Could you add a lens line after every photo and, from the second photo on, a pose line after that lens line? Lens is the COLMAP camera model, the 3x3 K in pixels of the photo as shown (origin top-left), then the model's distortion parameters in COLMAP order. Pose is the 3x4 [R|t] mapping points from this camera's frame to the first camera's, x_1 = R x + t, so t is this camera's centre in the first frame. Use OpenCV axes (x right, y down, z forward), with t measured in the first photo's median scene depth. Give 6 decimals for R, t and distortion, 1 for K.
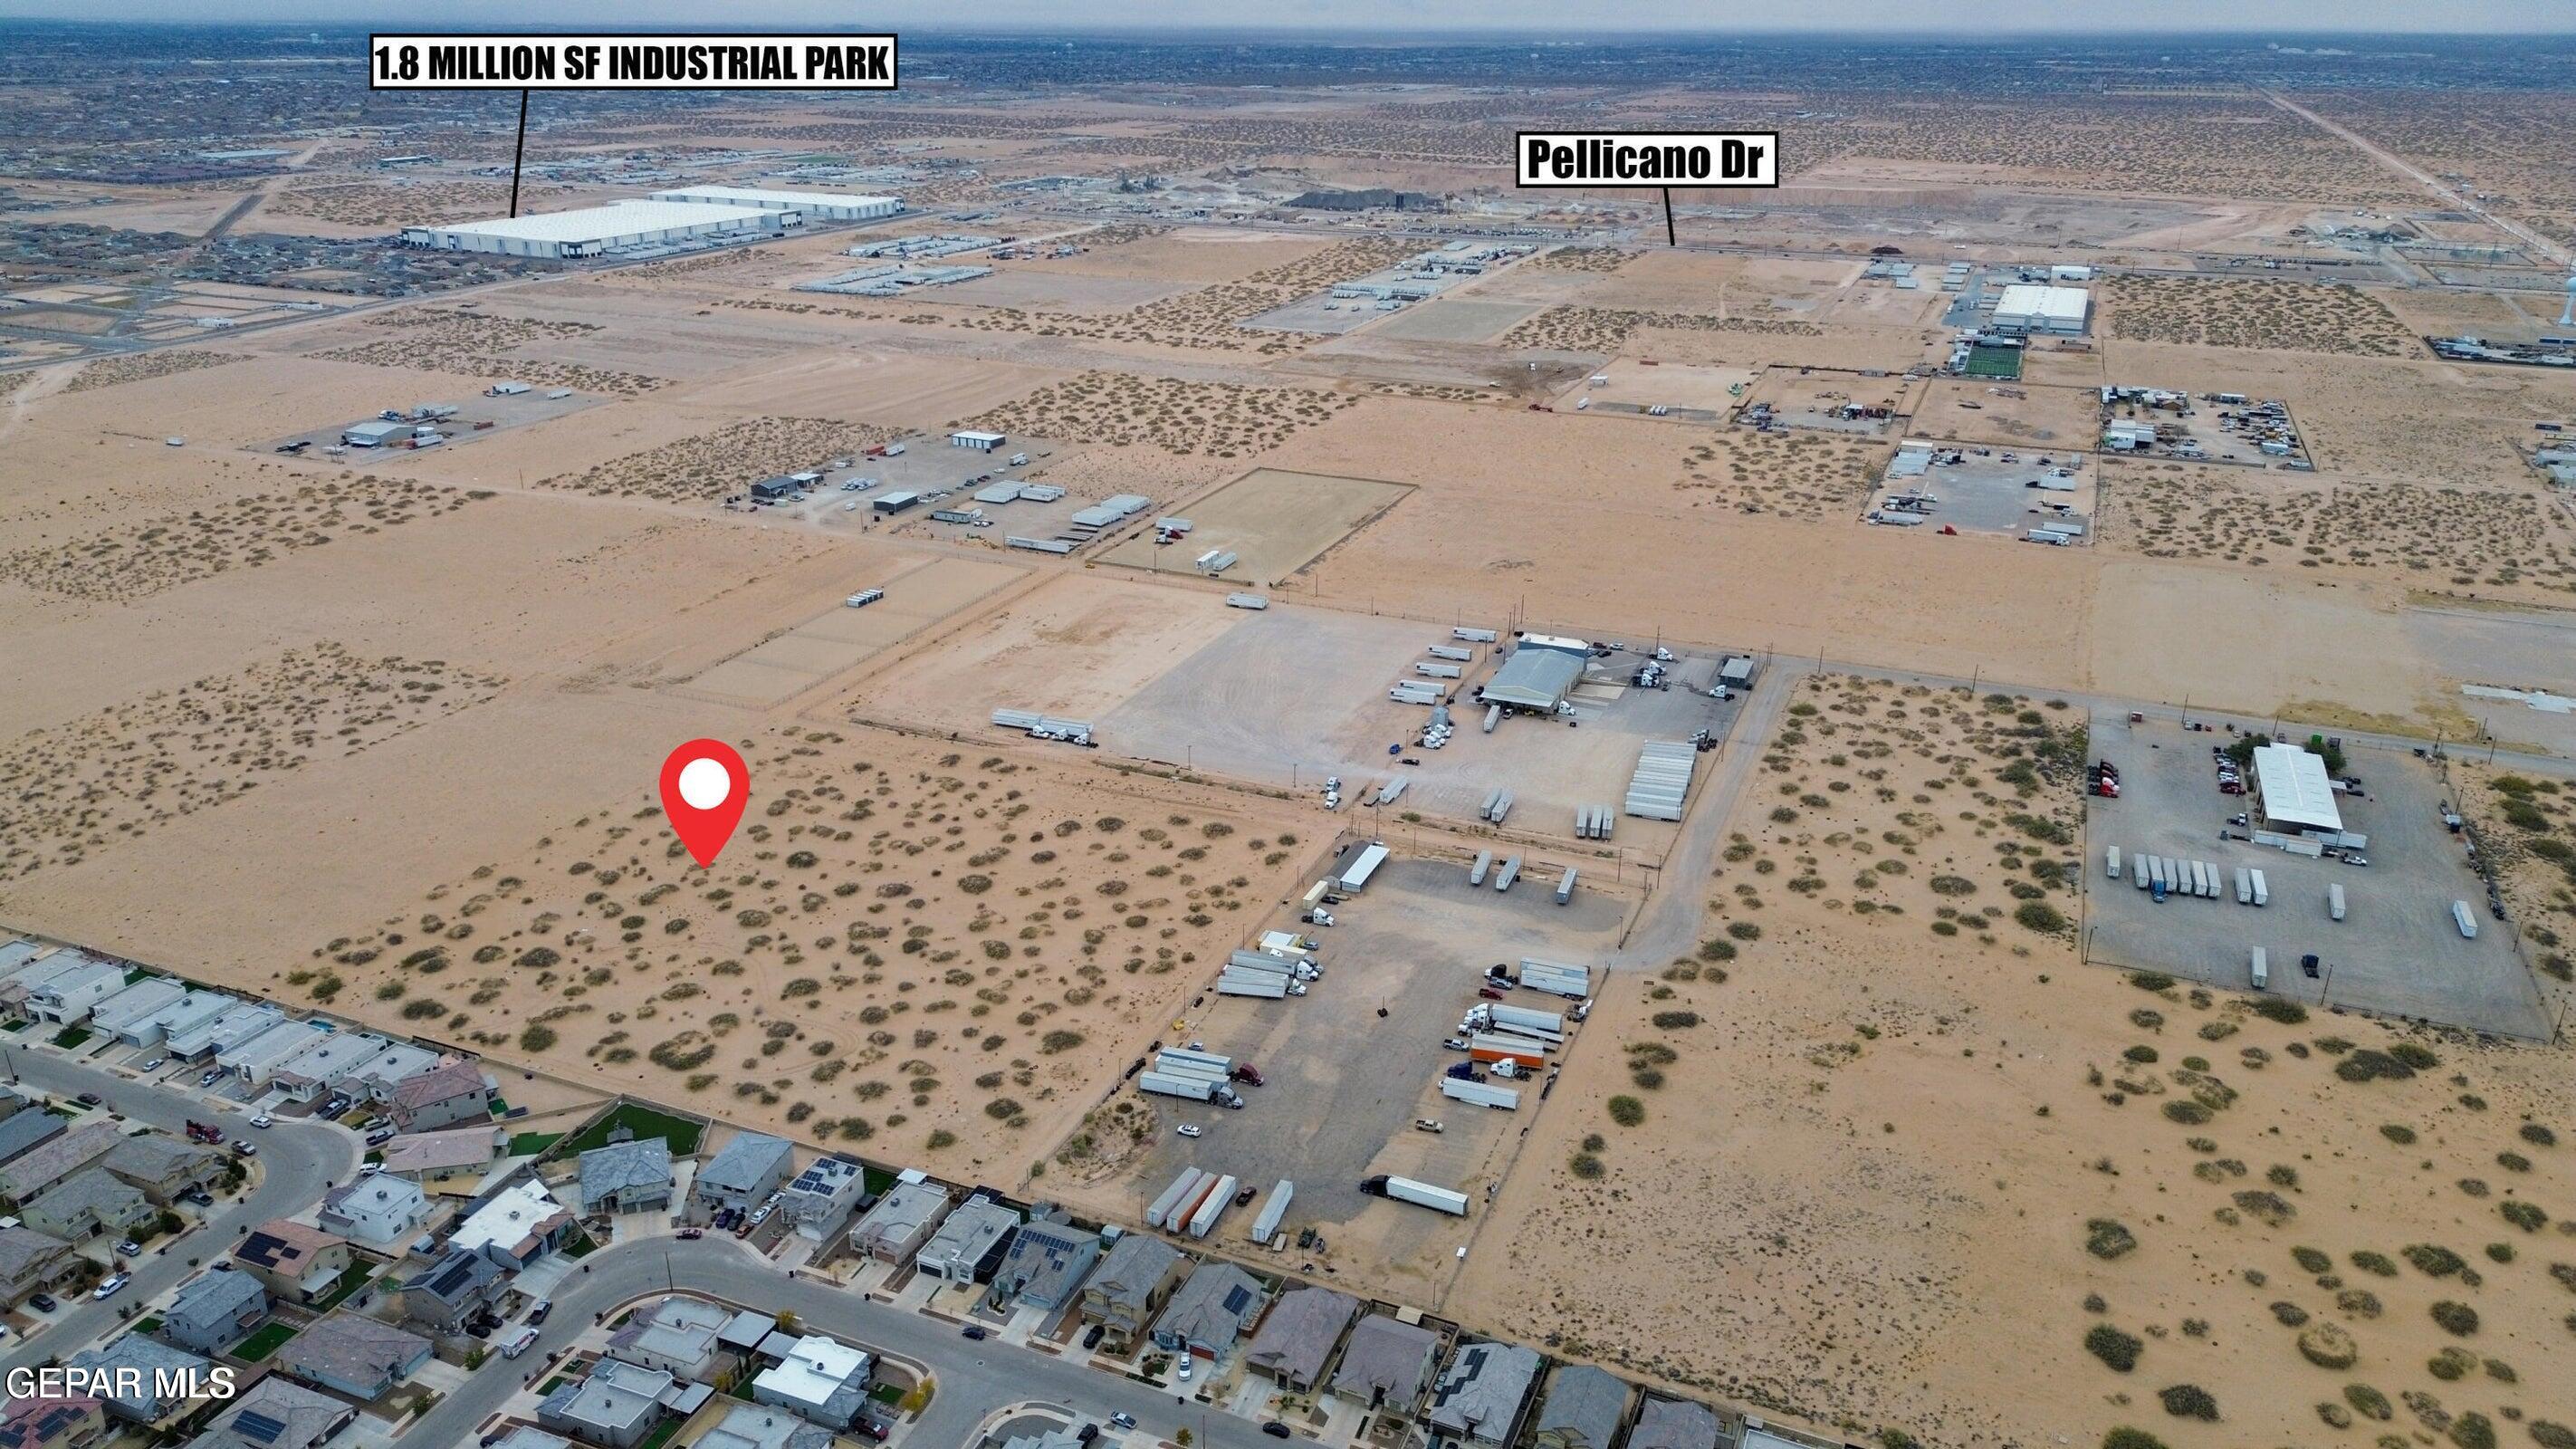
lens RADIAL K [[1804.1, 0, 1297.4], [0, 1804.1, 745.2], [0, 0, 1]] dist [0.085428, -0.090770]
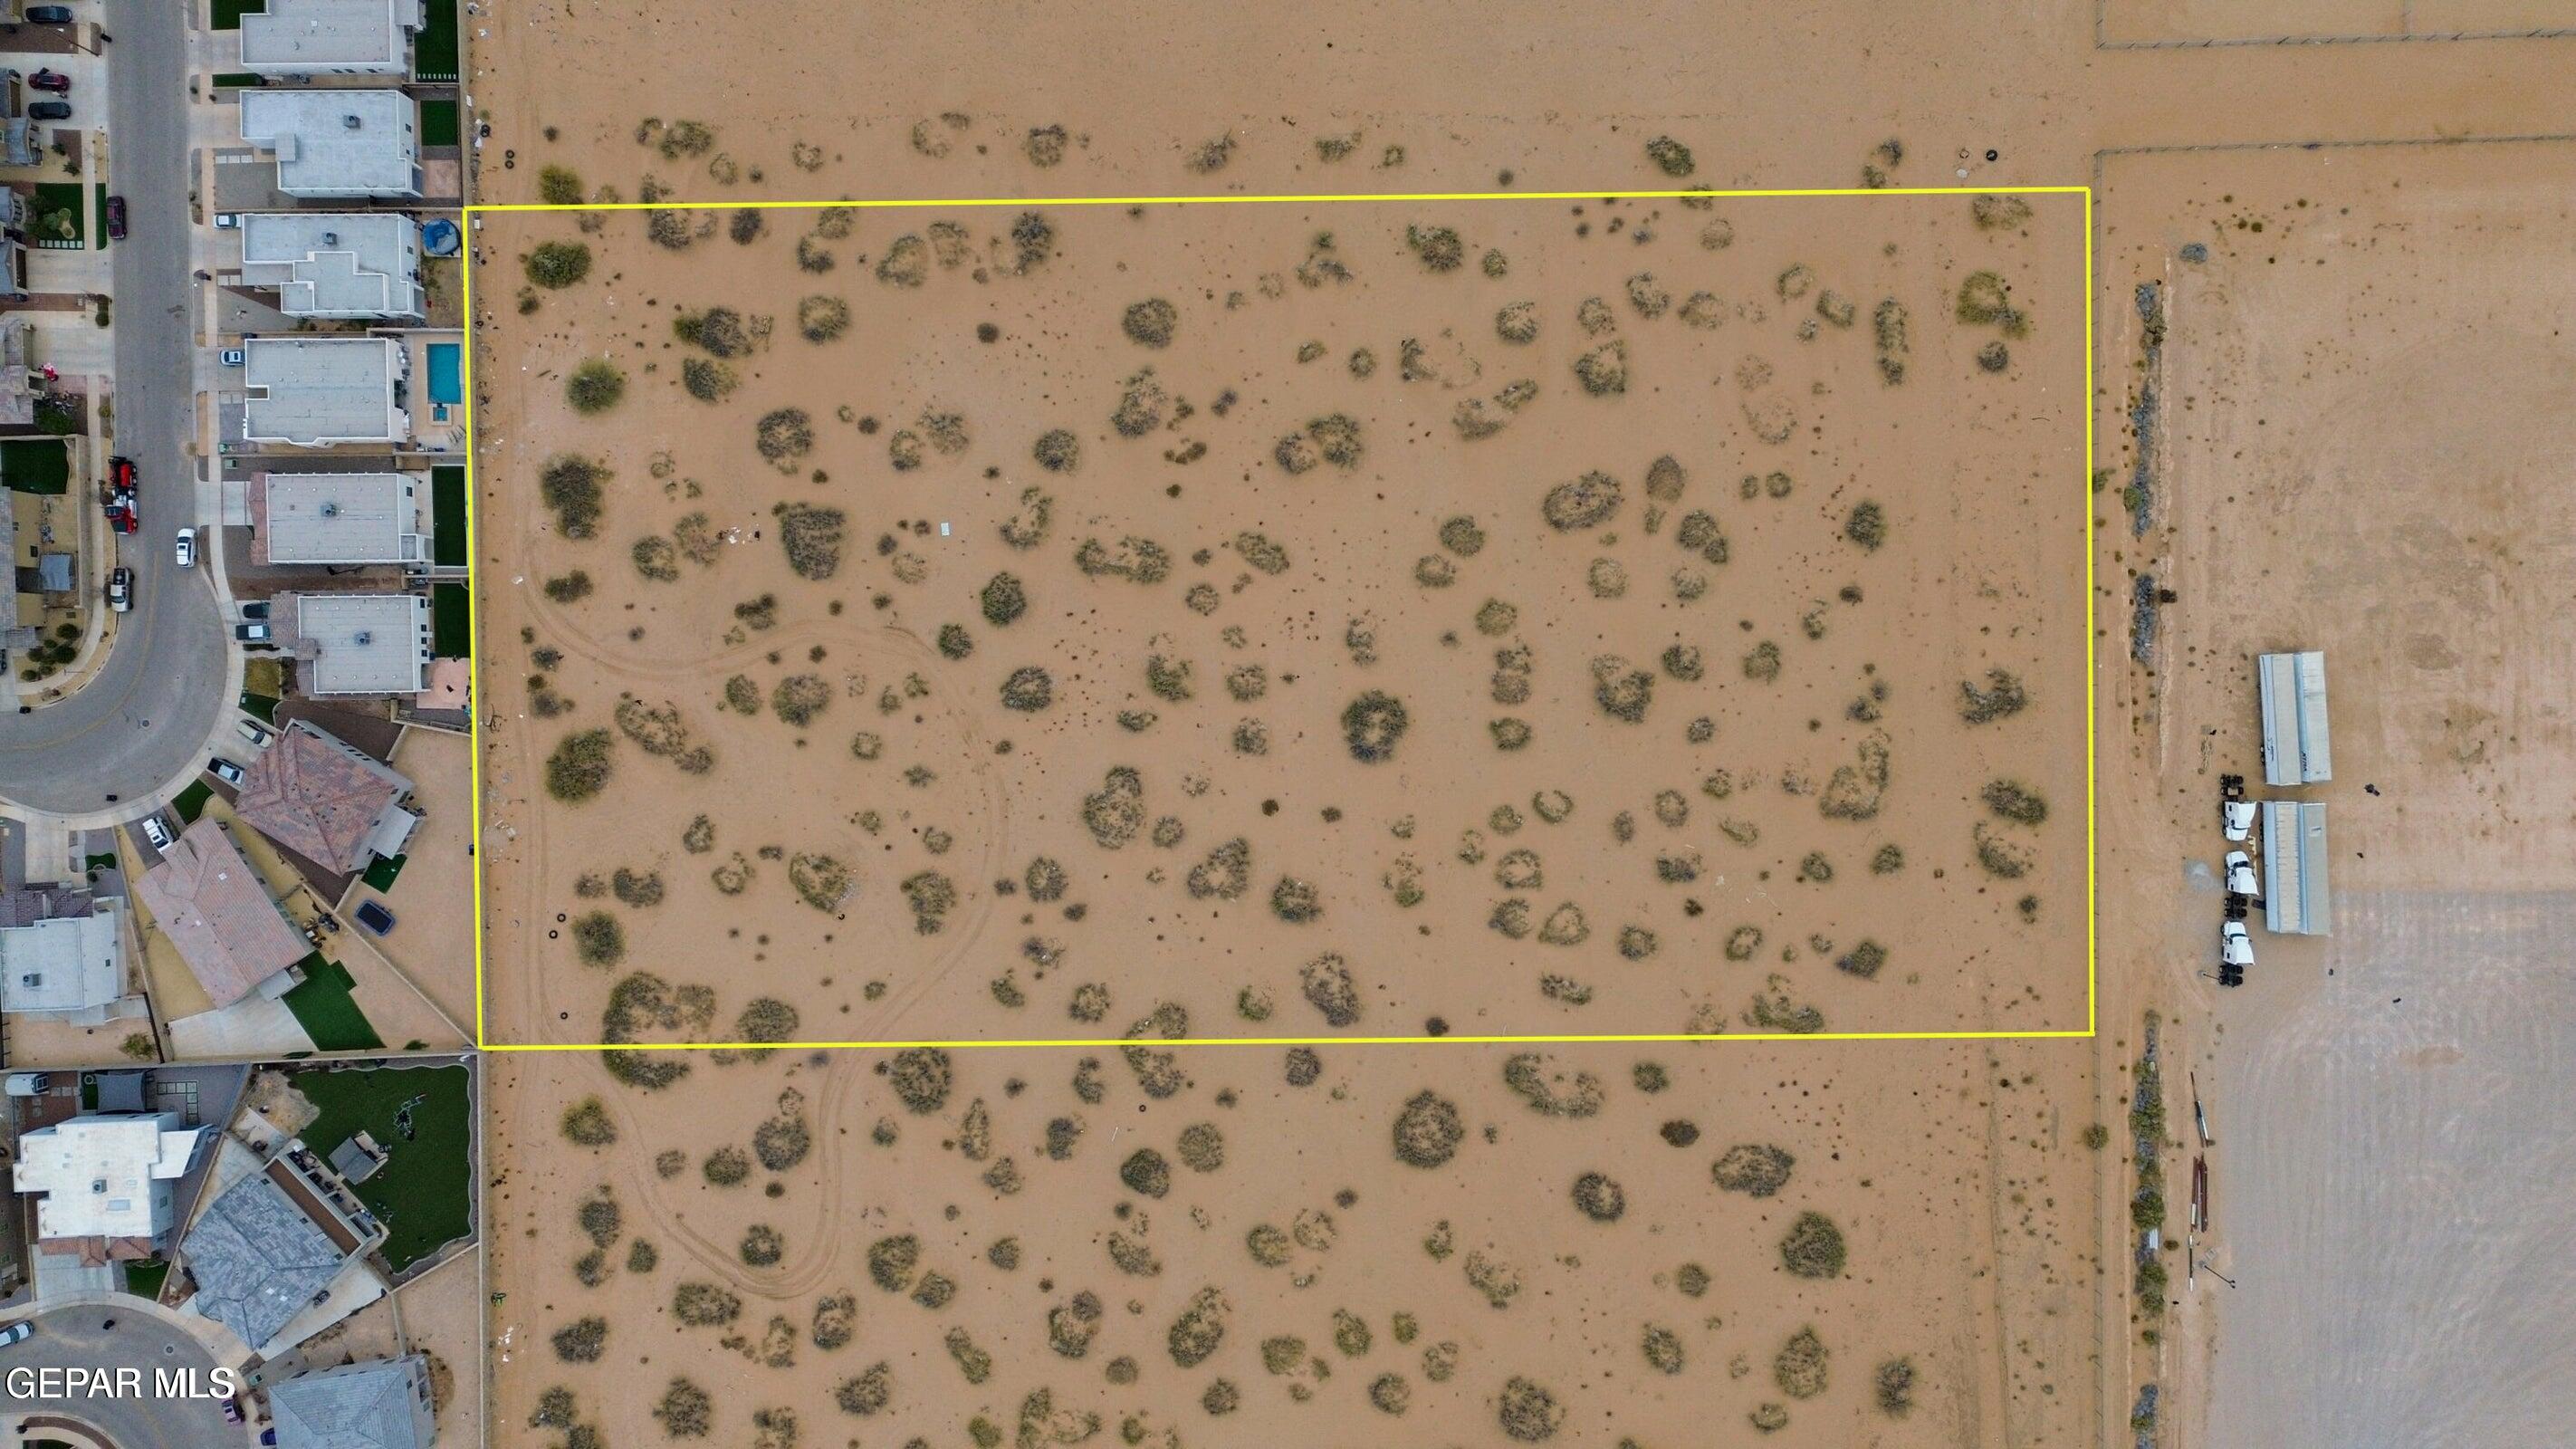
lens RADIAL K [[1804.1, 0, 1280.7], [0, 1804.1, 738.9], [0, 0, 1]] dist [0.085428, -0.090770]
pose [[0.401459, 0.915821, 0.010145, -0.304097], [-0.333387, 0.135808, 0.932957, -0.379199], [0.853044, -0.377926, 0.359844, 0.871730]]
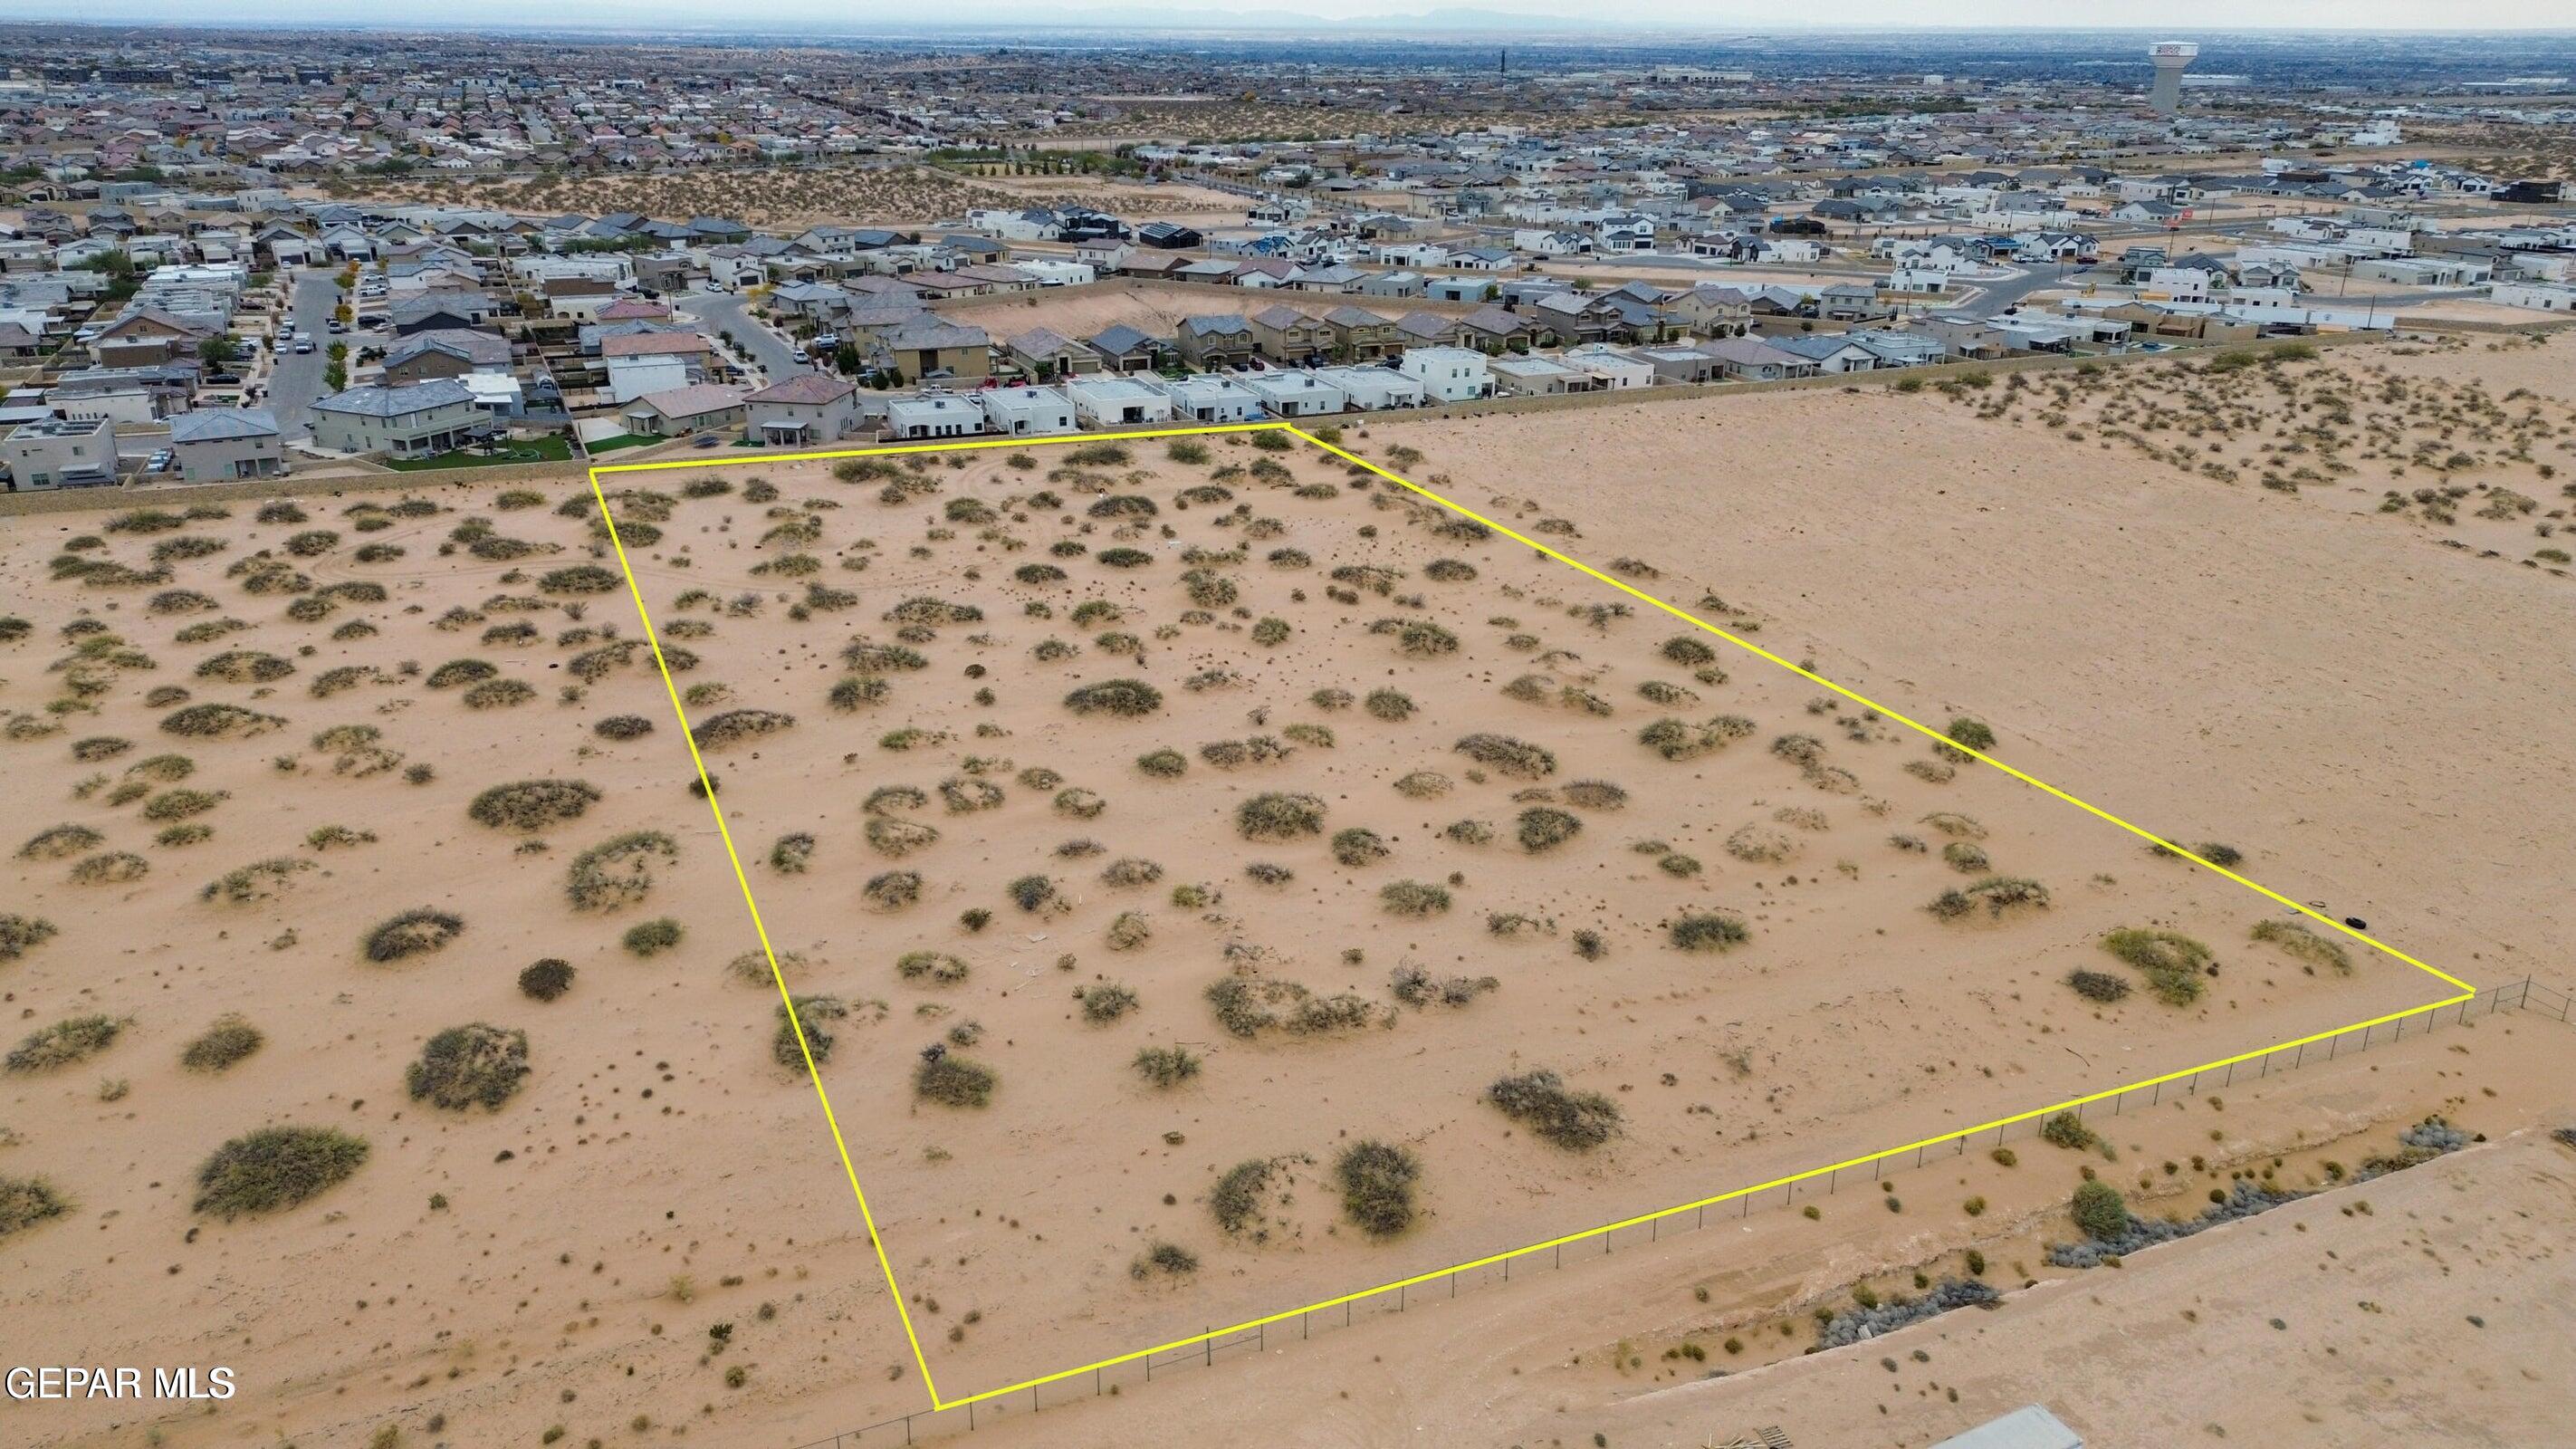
lens RADIAL K [[1804.1, 0, 1293.1], [0, 1804.1, 724.0], [0, 0, 1]] dist [0.085428, -0.090770]
pose [[-0.690377, 0.246968, -0.679990, -0.064292], [-0.288050, 0.768372, 0.571517, -0.150684], [0.663632, 0.590433, -0.459327, 1.267623]]
